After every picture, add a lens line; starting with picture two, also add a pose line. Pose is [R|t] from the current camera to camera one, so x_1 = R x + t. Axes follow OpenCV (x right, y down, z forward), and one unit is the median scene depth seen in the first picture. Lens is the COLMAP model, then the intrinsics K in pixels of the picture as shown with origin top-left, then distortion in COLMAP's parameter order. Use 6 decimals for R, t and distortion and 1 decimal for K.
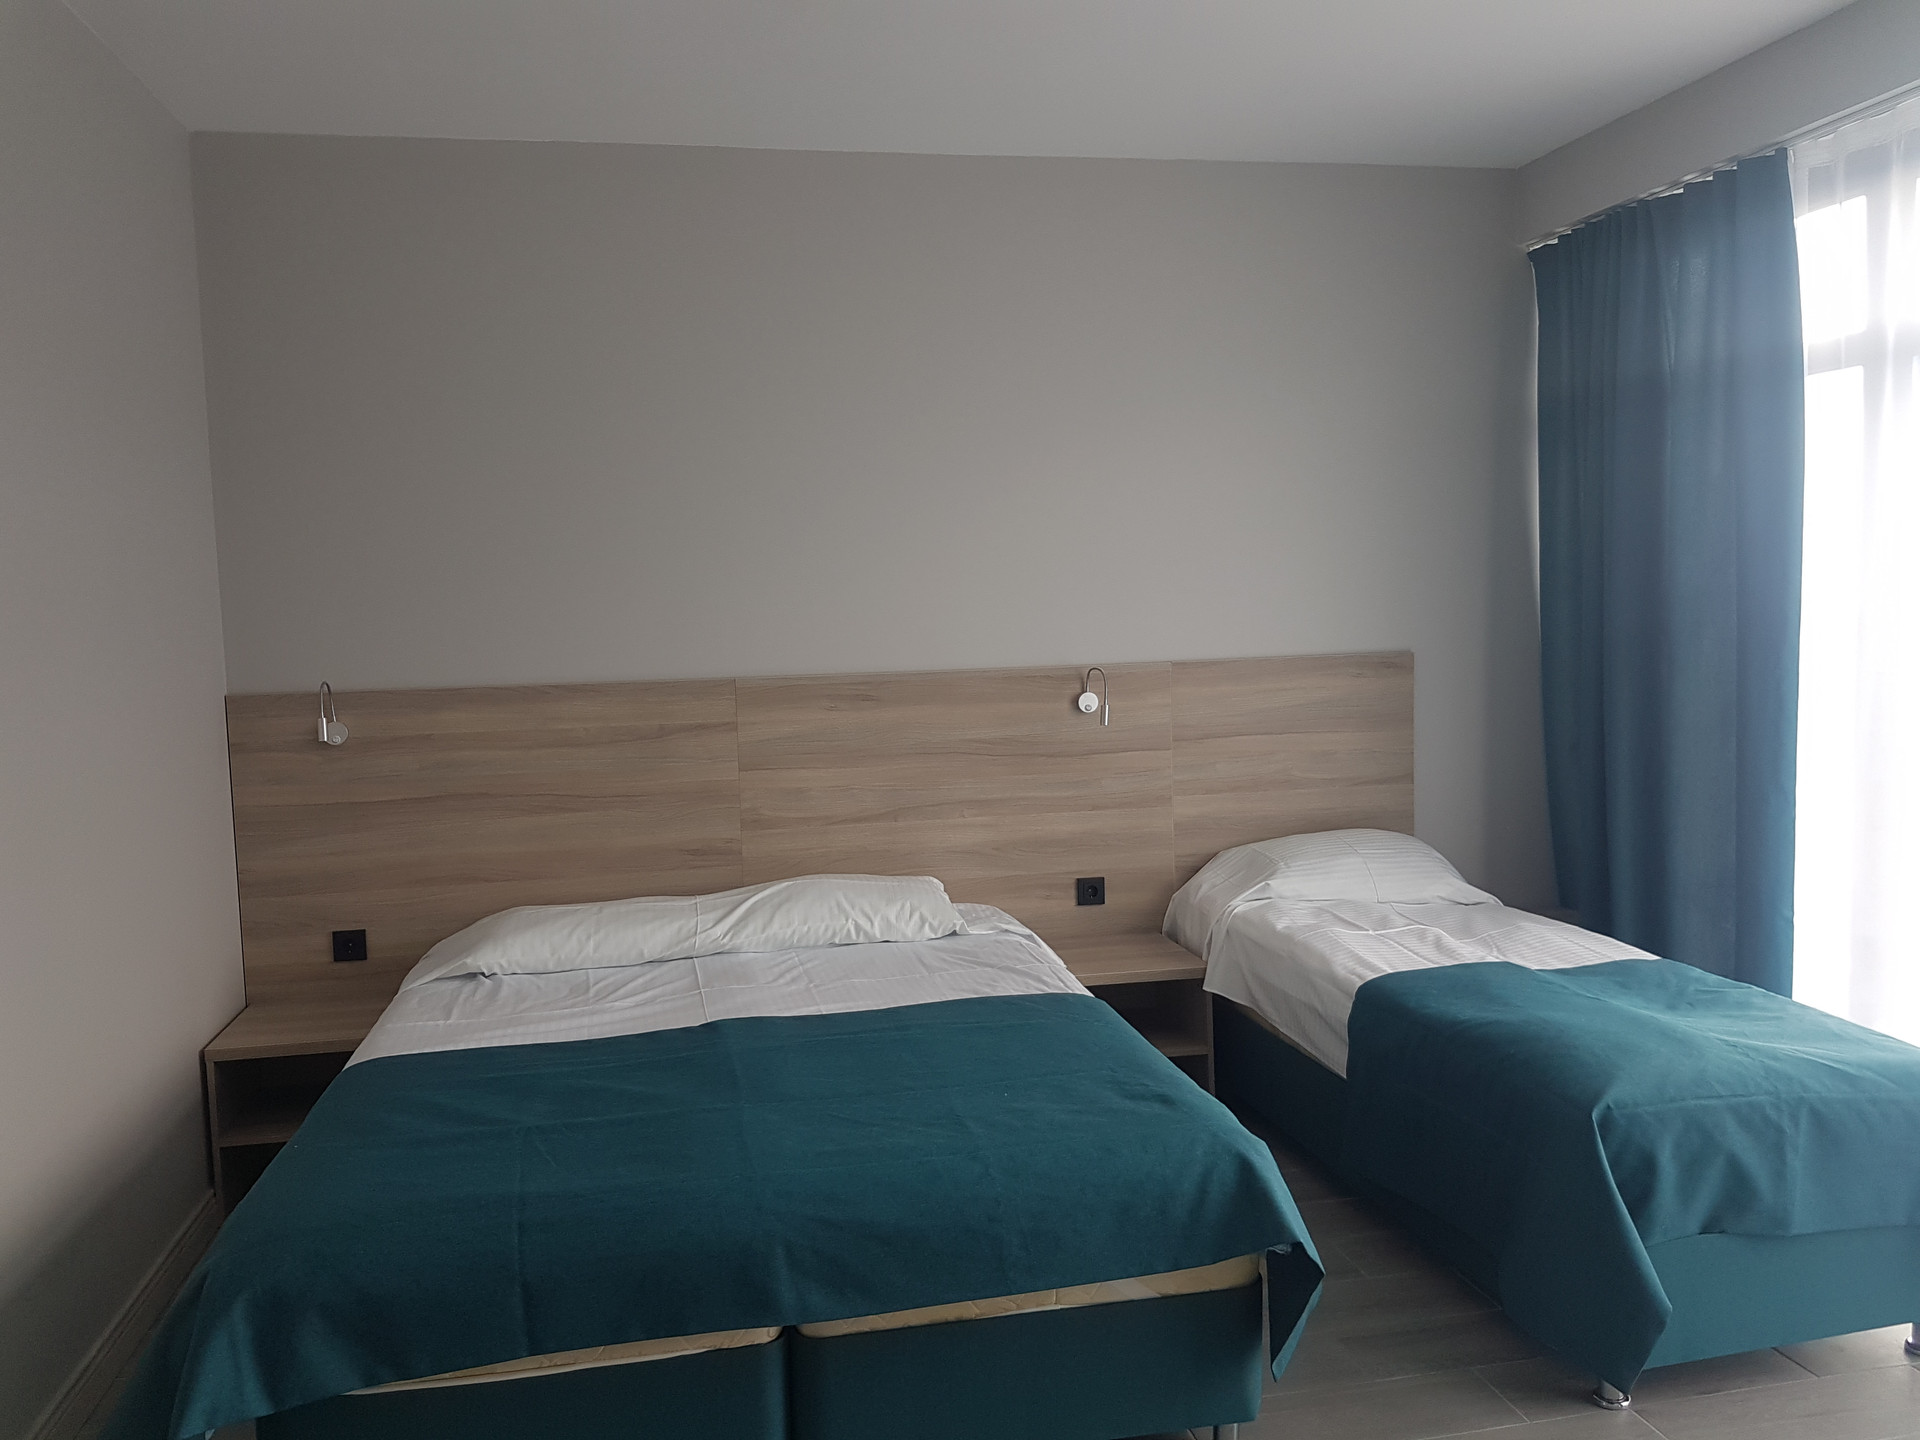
lens RADIAL K [[1502.5, 0, 913.2], [0, 1502.5, 721.4], [0, 0, 1]] dist [0.239264, -0.390027]
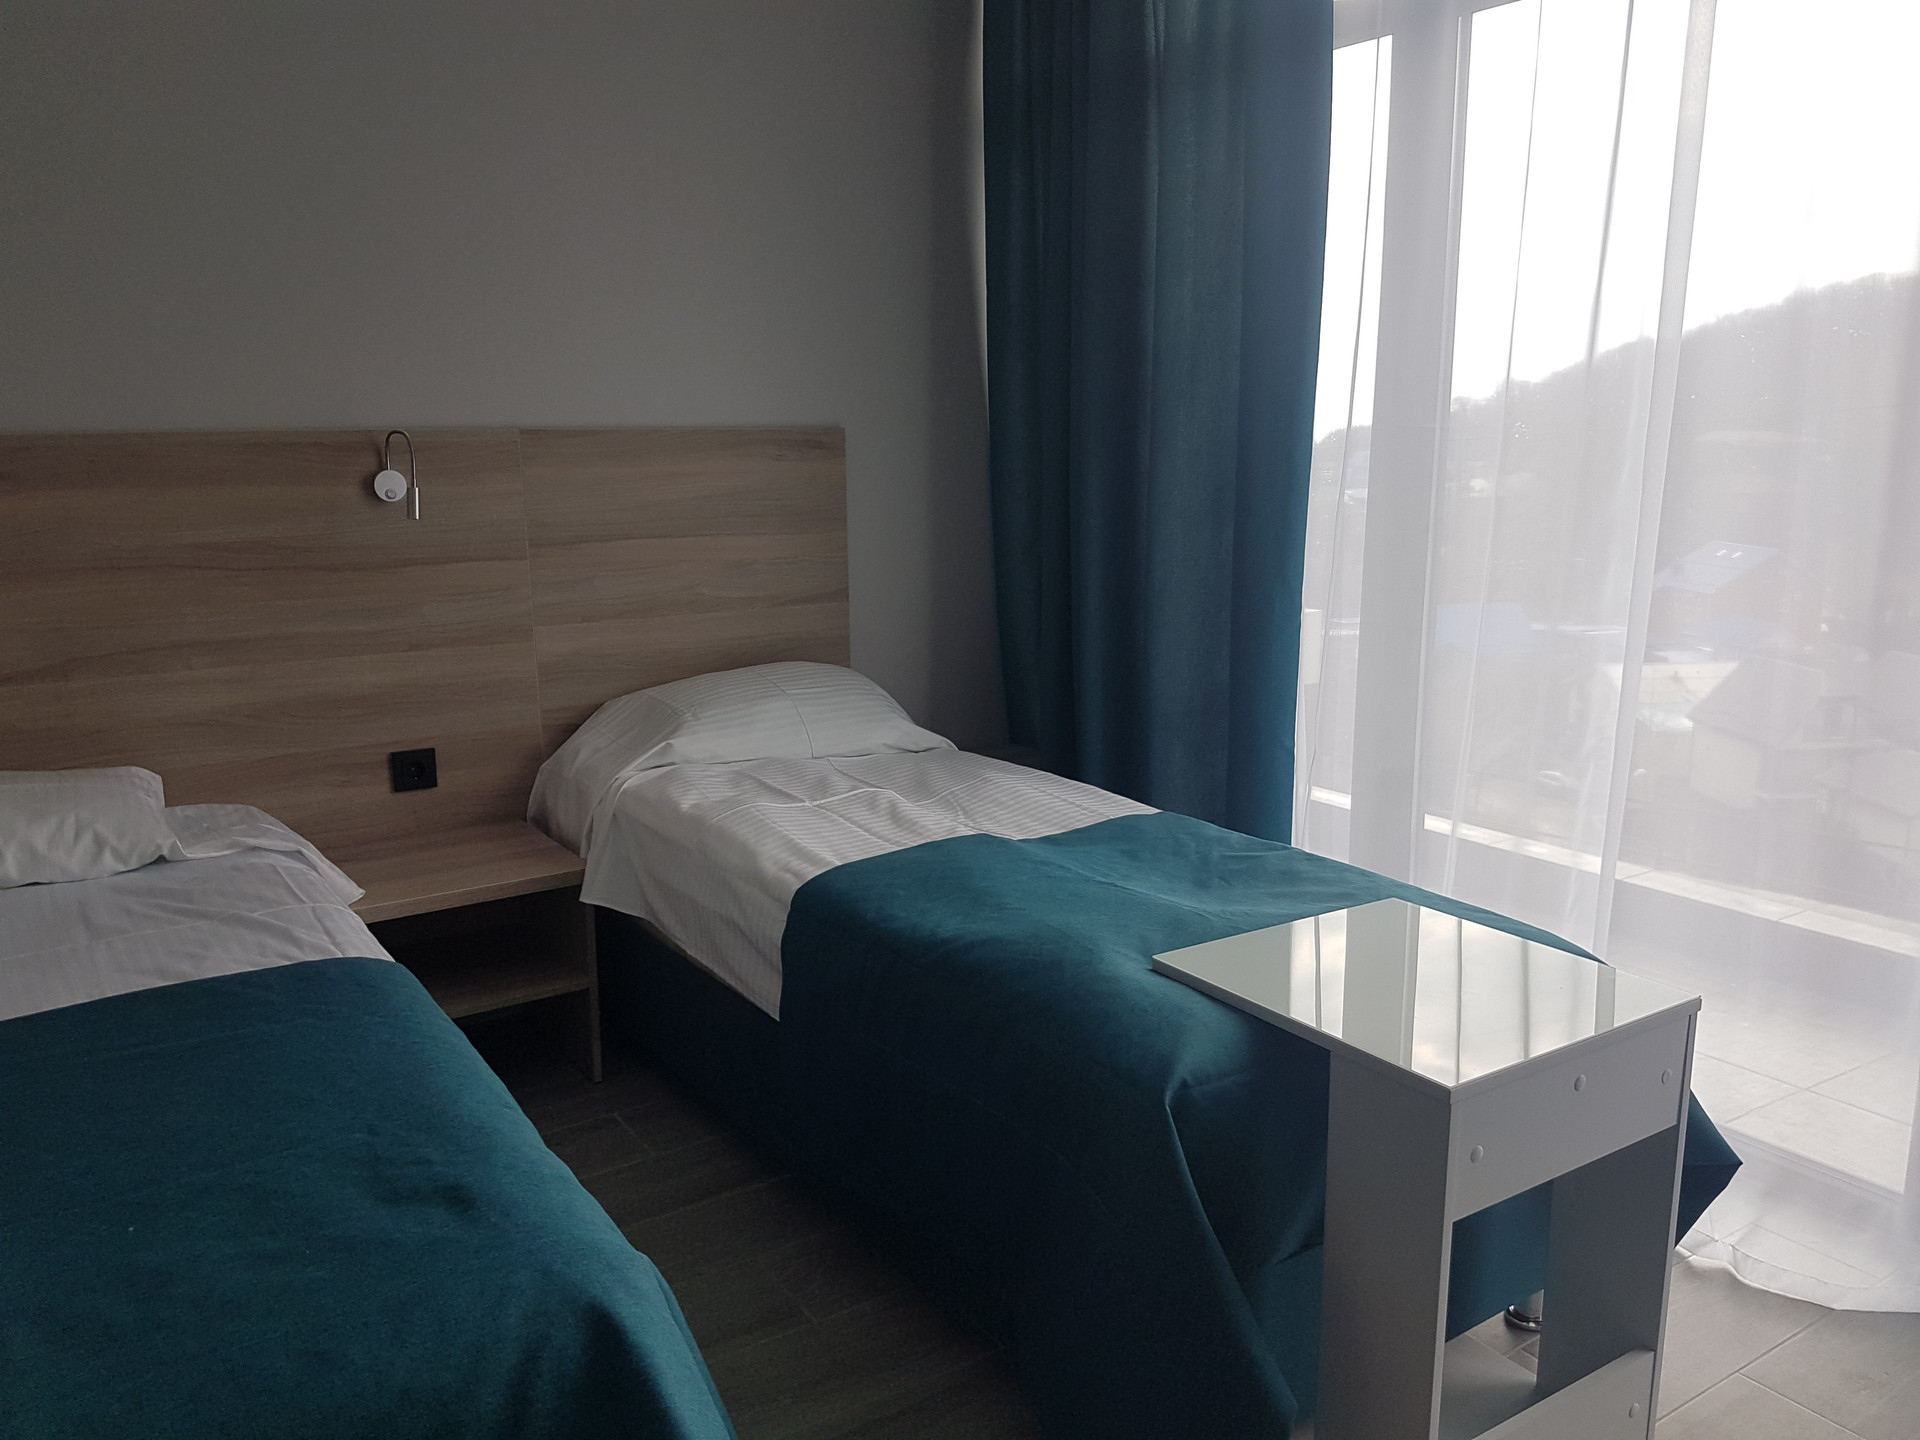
lens RADIAL K [[1502.5, 0, 913.2], [0, 1502.5, 721.4], [0, 0, 1]] dist [0.239264, -0.390027]
pose [[0.928783, -0.054877, 0.366539, 0.082551], [0.016071, 0.994010, 0.108098, 0.021919], [-0.370276, -0.094509, 0.924102, 0.314002]]
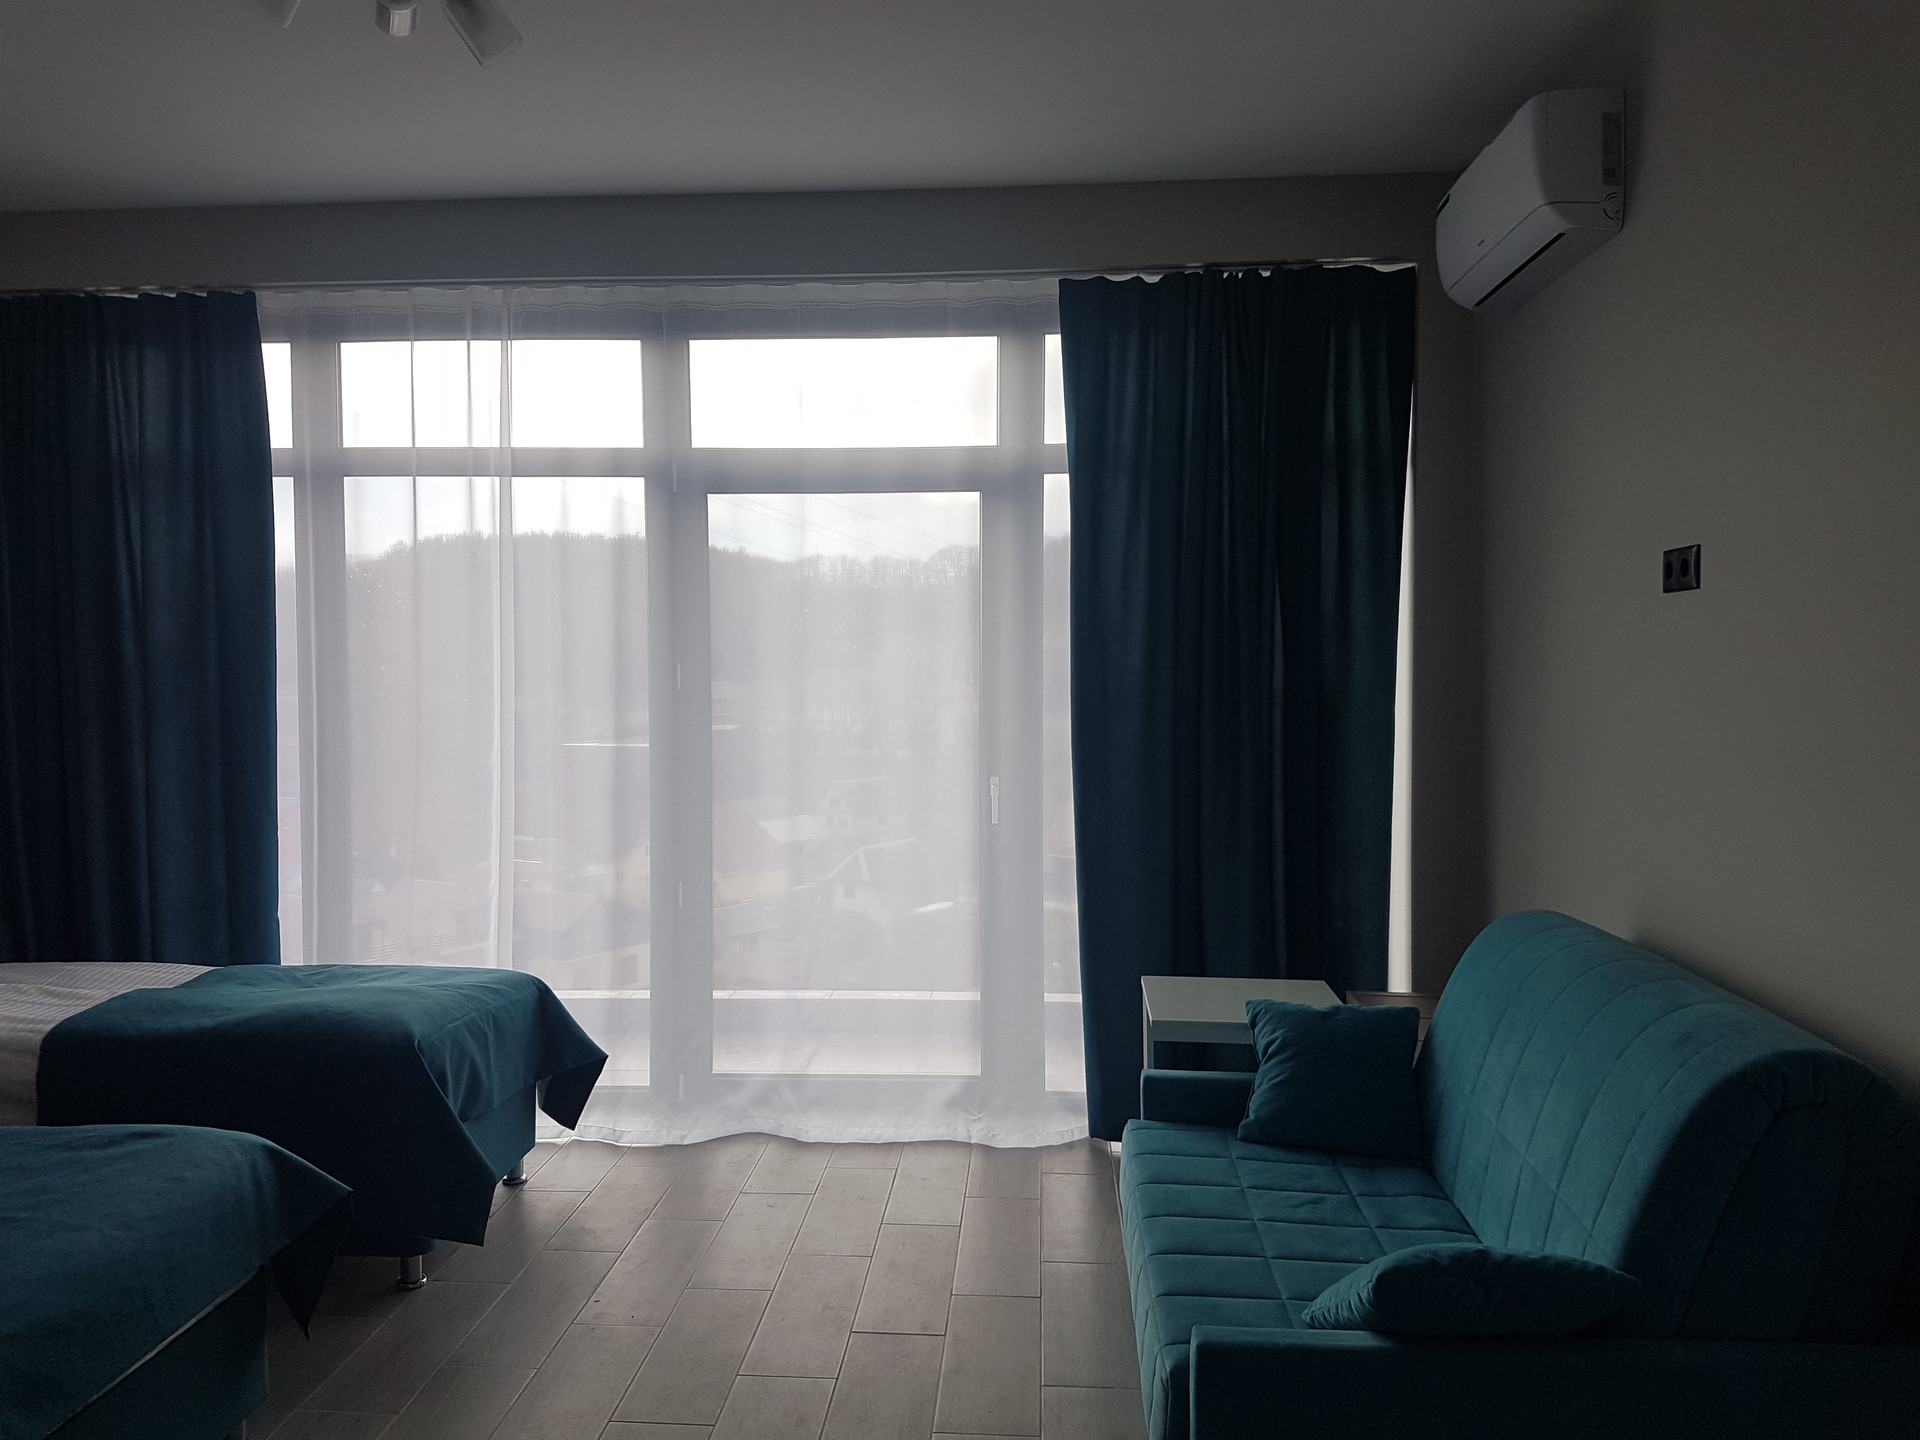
lens RADIAL K [[1512.6, 0, 960.0], [0, 1512.6, 720.0], [0, 0, 1]] dist [0.266590, -0.486398]
pose [[0.268027, -0.009682, 0.963363, -0.438627], [0.072878, 0.997288, -0.010254, 0.020479], [-0.960651, 0.072956, 0.268006, 0.140482]]
